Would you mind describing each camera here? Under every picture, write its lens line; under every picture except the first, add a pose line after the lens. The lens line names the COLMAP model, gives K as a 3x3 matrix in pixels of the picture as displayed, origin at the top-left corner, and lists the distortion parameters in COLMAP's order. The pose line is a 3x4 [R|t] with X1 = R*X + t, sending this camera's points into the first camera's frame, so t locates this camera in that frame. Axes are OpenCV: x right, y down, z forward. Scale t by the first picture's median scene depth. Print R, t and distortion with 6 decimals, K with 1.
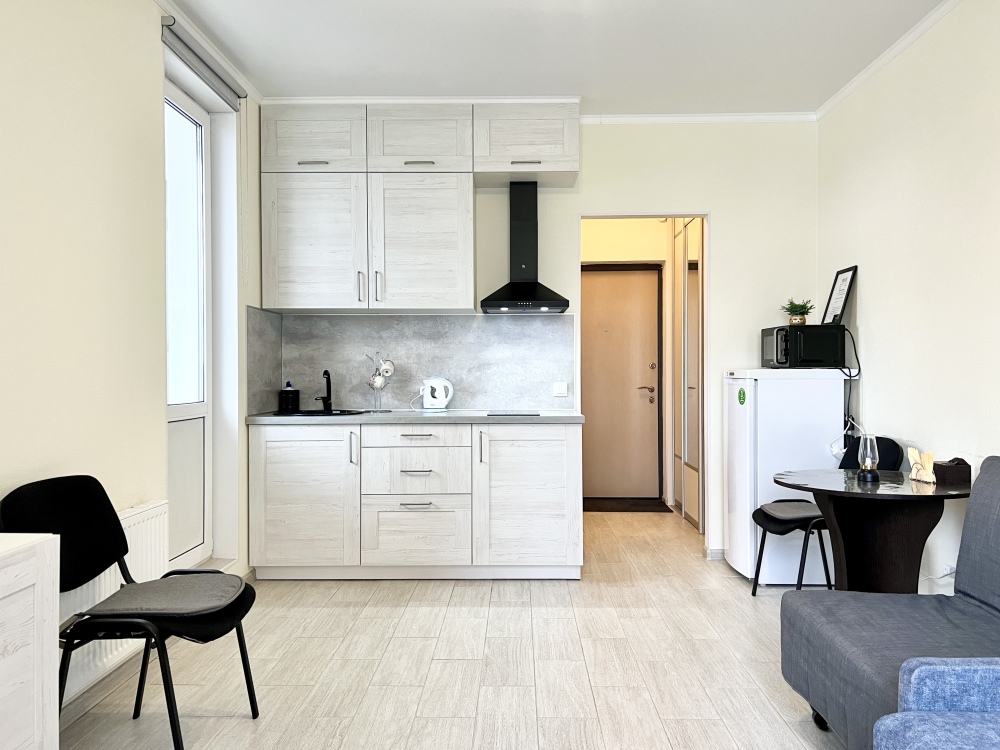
lens RADIAL K [[757.7, 0, 500.7], [0, 757.7, 376.1], [0, 0, 1]] dist [0.060813, -0.075684]
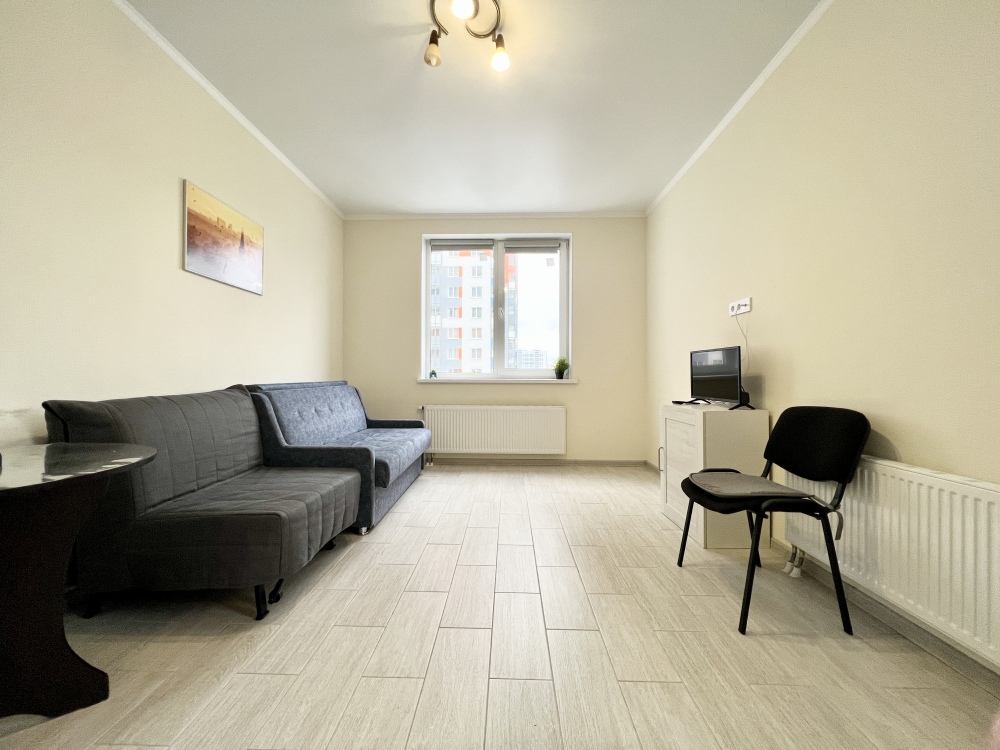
lens RADIAL K [[398.2, 0, 500.1], [0, 398.2, 369.7], [0, 0, 1]] dist [0.001409, -0.001377]
pose [[-0.999988, -0.000316, -0.004813, 0.023030], [-0.000264, 0.999942, -0.010751, 0.040156], [0.004816, -0.010750, -0.999931, 0.971420]]
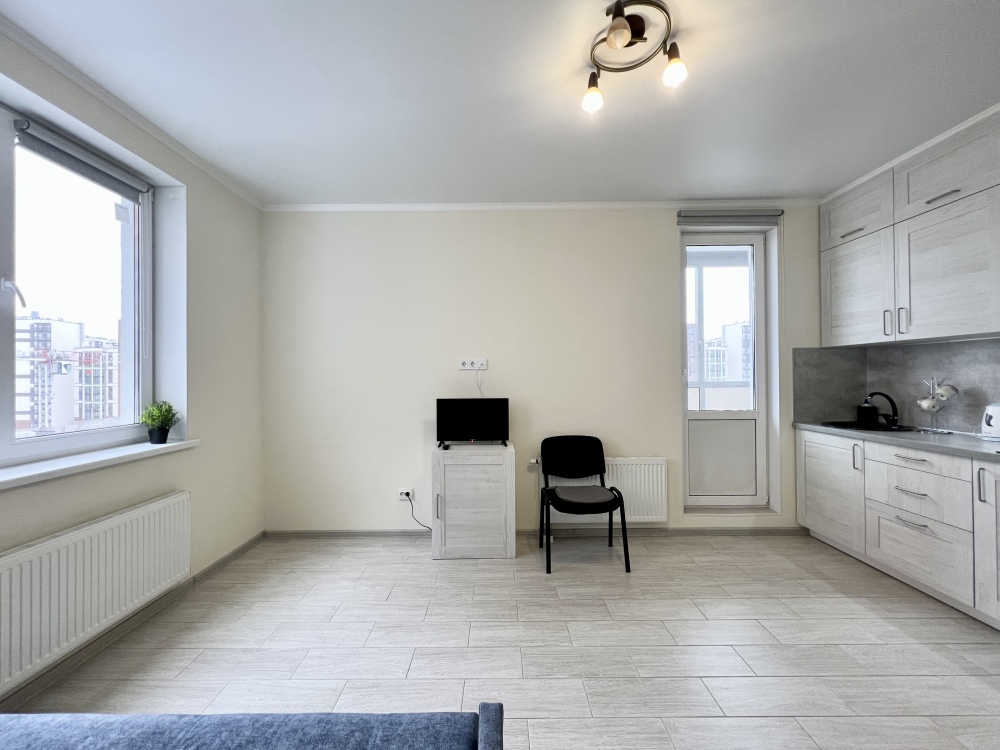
lens RADIAL K [[398.2, 0, 494.2], [0, 398.2, 374.0], [0, 0, 1]] dist [0.001409, -0.001377]
pose [[0.015822, -0.004909, -0.999863, 0.435236], [0.004473, 0.999978, -0.004839, -0.039844], [0.999865, -0.004396, 0.015844, 0.390382]]
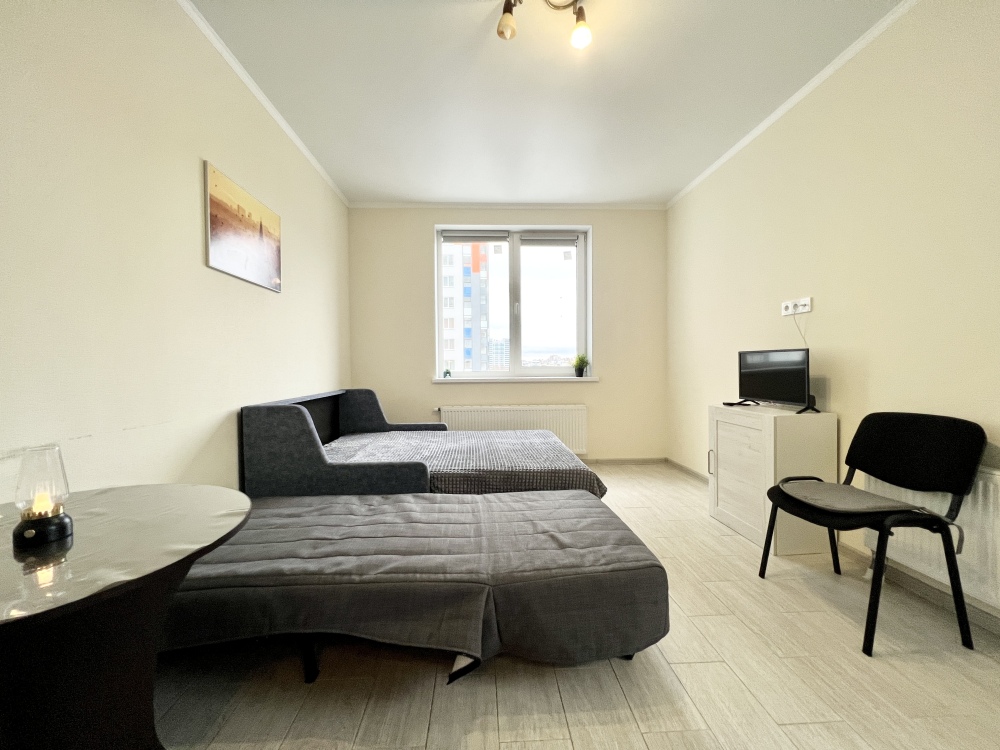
lens RADIAL K [[400.3, 0, 501.1], [0, 400.3, 370.1], [0, 0, 1]] dist [0.004527, -0.001474]
pose [[-0.996722, 0.013215, -0.079814, 0.143818], [0.011962, 0.999798, 0.016158, 0.017474], [0.080011, 0.015150, -0.996679, 0.929150]]
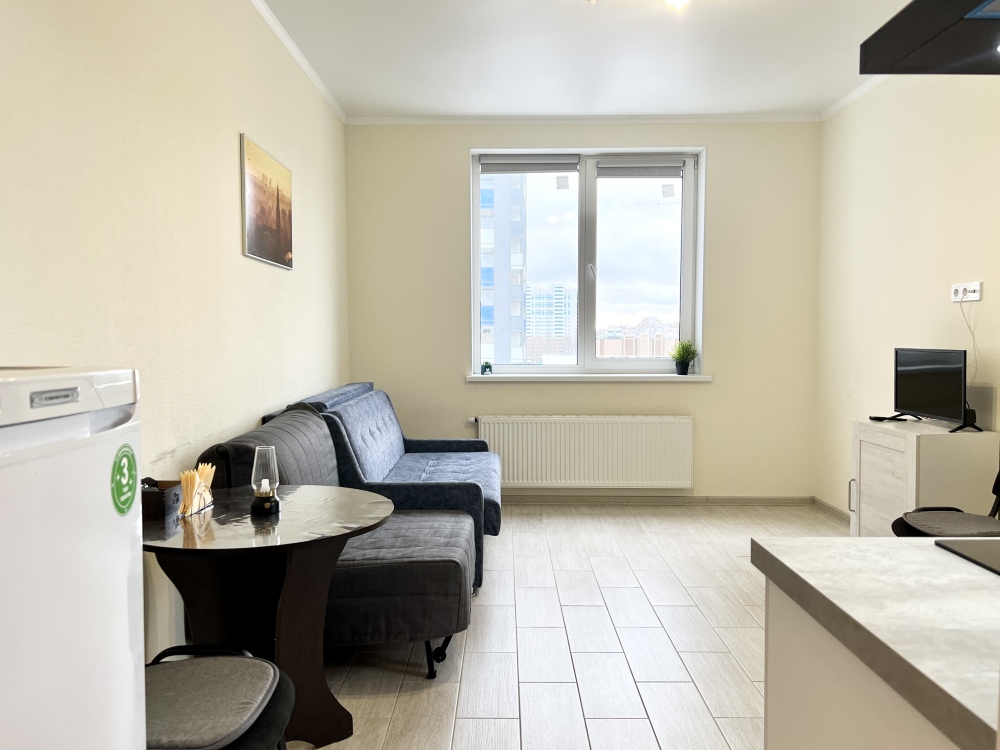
lens RADIAL K [[757.7, 0, 512.2], [0, 757.7, 373.4], [0, 0, 1]] dist [0.060813, -0.075684]
pose [[-0.999472, 0.006663, -0.031804, 0.197137], [0.005019, 0.998660, 0.051508, -0.017679], [0.032105, 0.051321, -0.998166, 1.221961]]
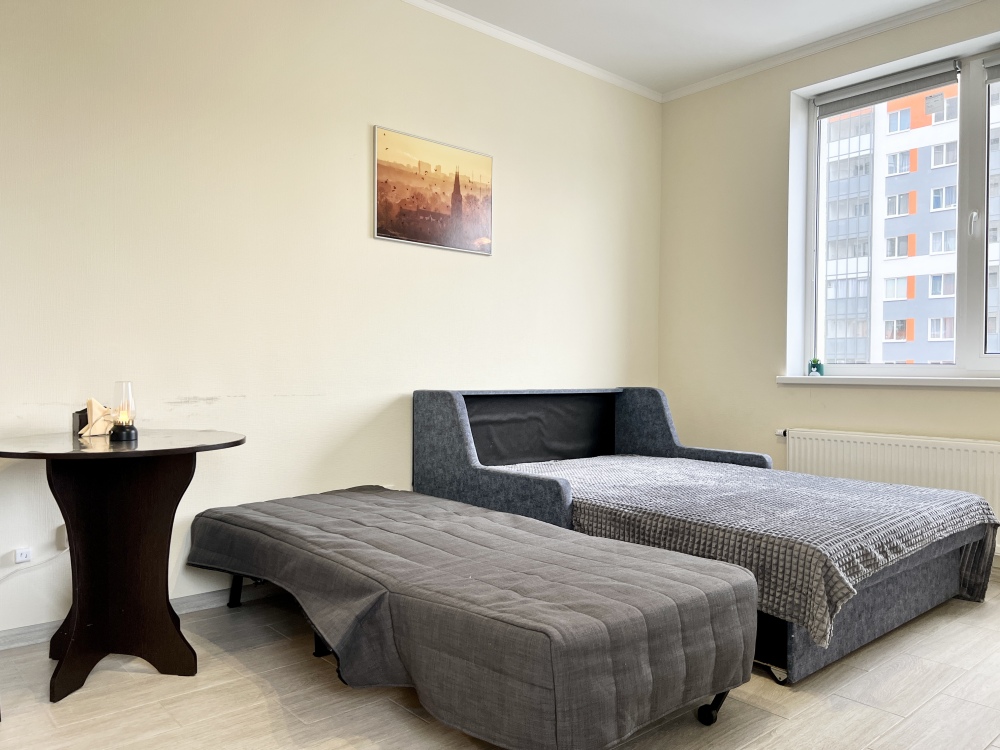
lens RADIAL K [[757.7, 0, 505.0], [0, 757.7, 371.6], [0, 0, 1]] dist [0.060813, -0.075684]
pose [[-0.684923, -0.001995, 0.728613, -0.260355], [-0.002514, 0.999997, 0.000375, 0.046951], [-0.728612, -0.001575, -0.684925, 0.903808]]
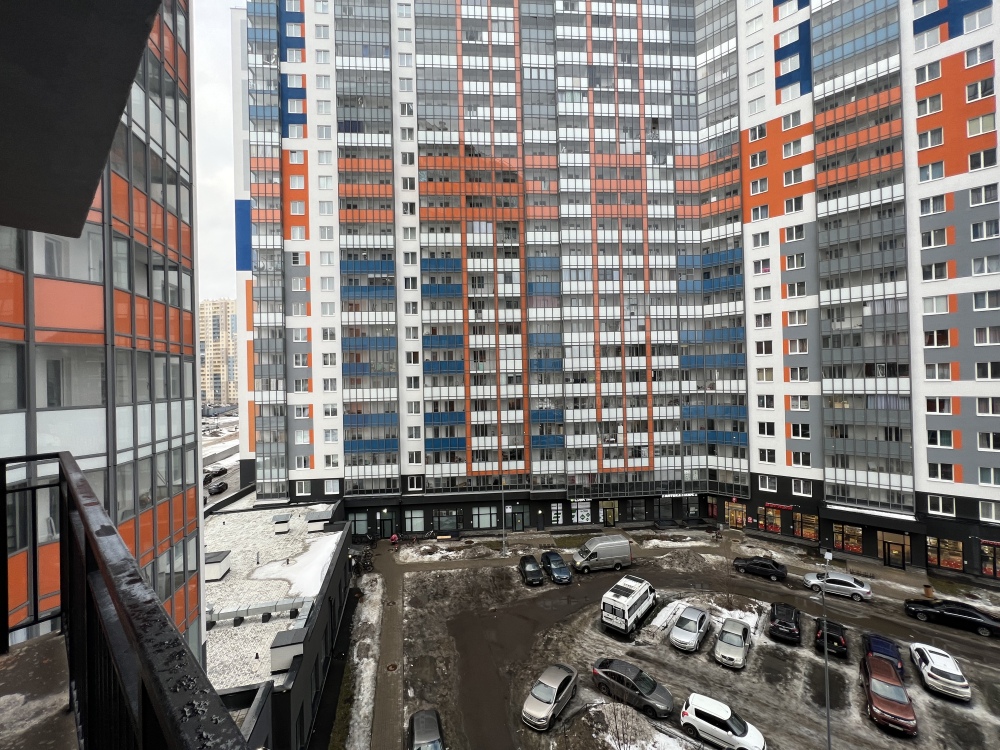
lens RADIAL K [[400.3, 0, 500.0], [0, 400.3, 376.4], [0, 0, 1]] dist [0.004527, -0.001474]
pose [[-0.774415, 0.026948, 0.632104, 6.231784], [0.028131, 0.999571, -0.008150, -0.051728], [-0.632052, 0.011470, -0.774841, -0.381686]]
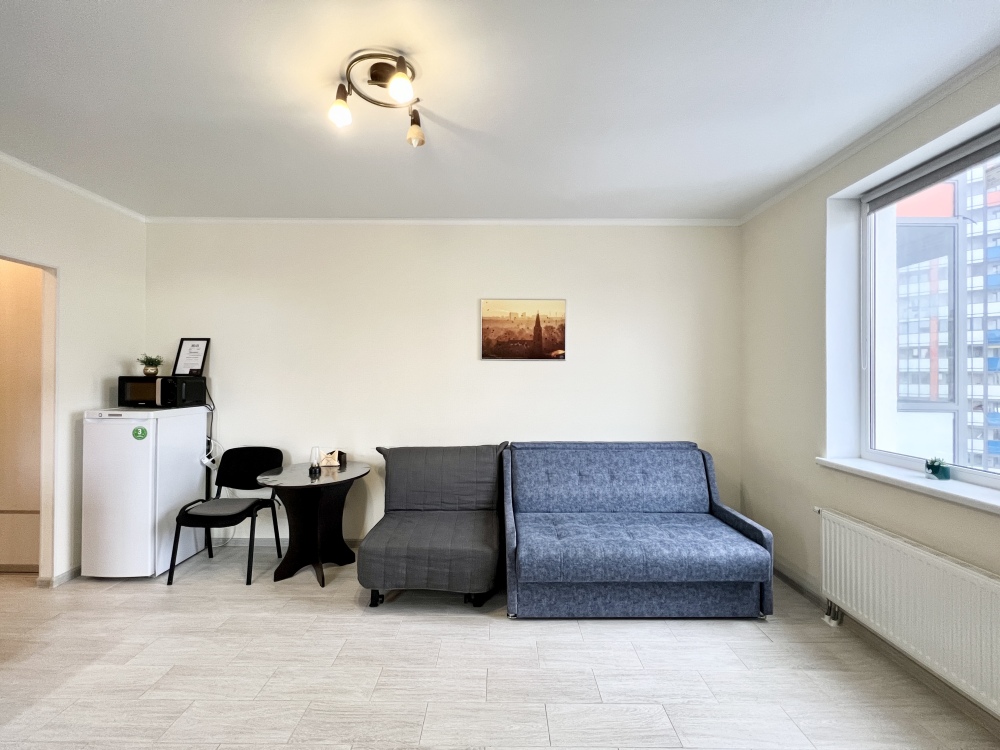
lens RADIAL K [[398.2, 0, 500.6], [0, 398.2, 373.4], [0, 0, 1]] dist [0.001409, -0.001377]
pose [[-0.025849, 0.009066, 0.999625, -0.343836], [-0.001145, 0.999958, -0.009098, -0.064890], [-0.999665, -0.001380, -0.025838, 0.420421]]
